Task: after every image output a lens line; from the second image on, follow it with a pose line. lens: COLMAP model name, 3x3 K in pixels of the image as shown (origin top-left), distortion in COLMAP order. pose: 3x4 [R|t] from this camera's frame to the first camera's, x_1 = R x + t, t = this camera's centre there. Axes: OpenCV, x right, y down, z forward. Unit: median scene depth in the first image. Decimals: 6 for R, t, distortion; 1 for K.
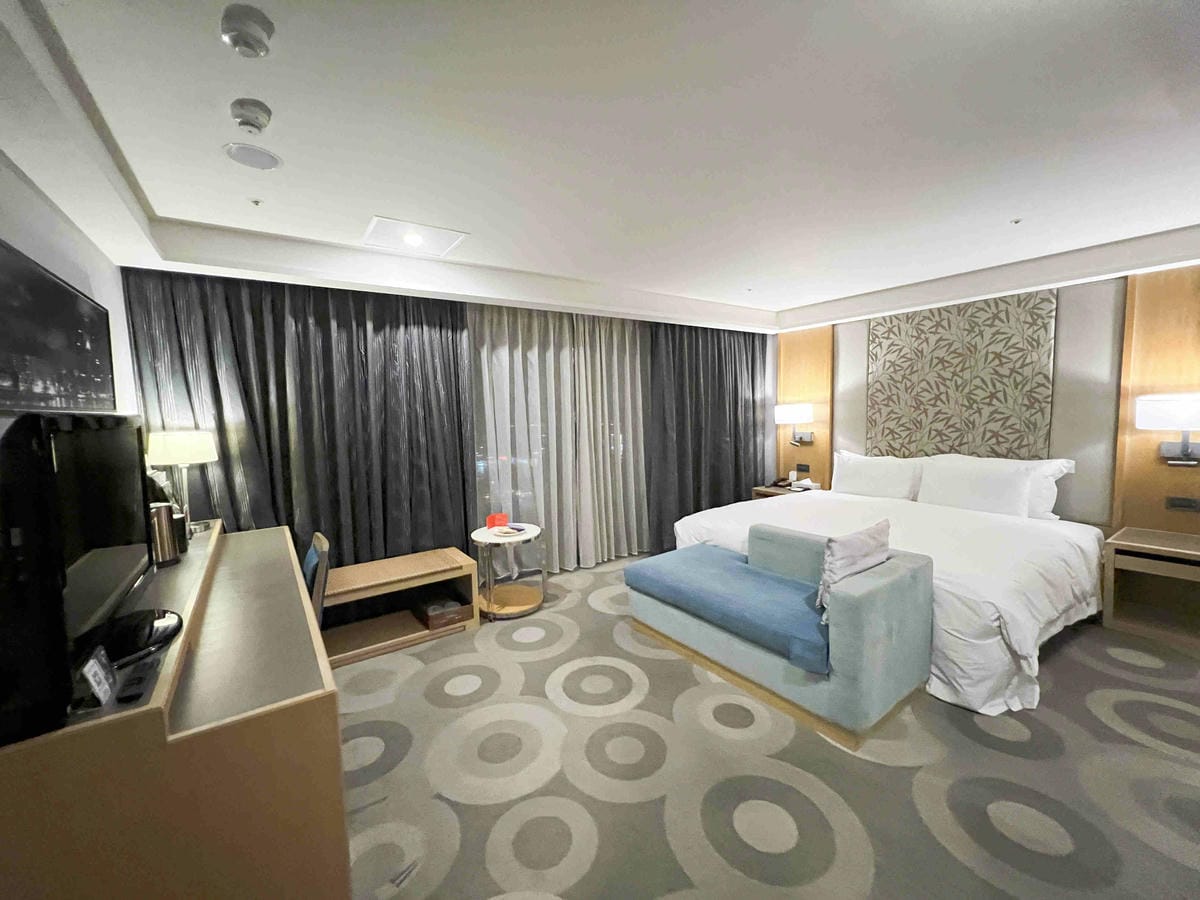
lens RADIAL K [[488.3, 0, 600.0], [0, 488.3, 450.0], [0, 0, 1]] dist [0.005973, 0.000155]
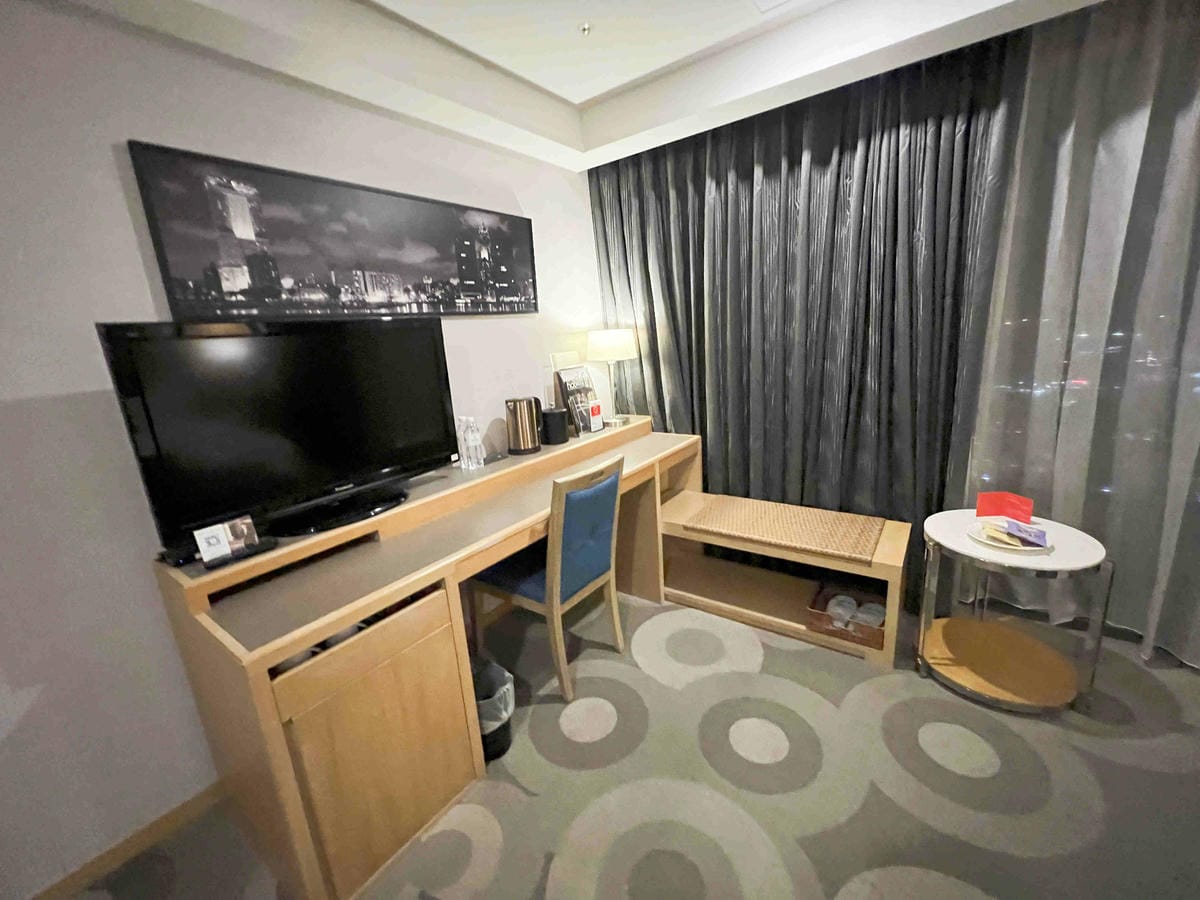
lens RADIAL K [[489.9, 0, 600.0], [0, 489.9, 450.0], [0, 0, 1]] dist [0.001085, 0.000042]
pose [[0.317458, 0.228998, -0.920206, 0.105255], [-0.021000, 0.971863, 0.234609, -0.021021], [0.948040, -0.055154, 0.313335, 0.424187]]
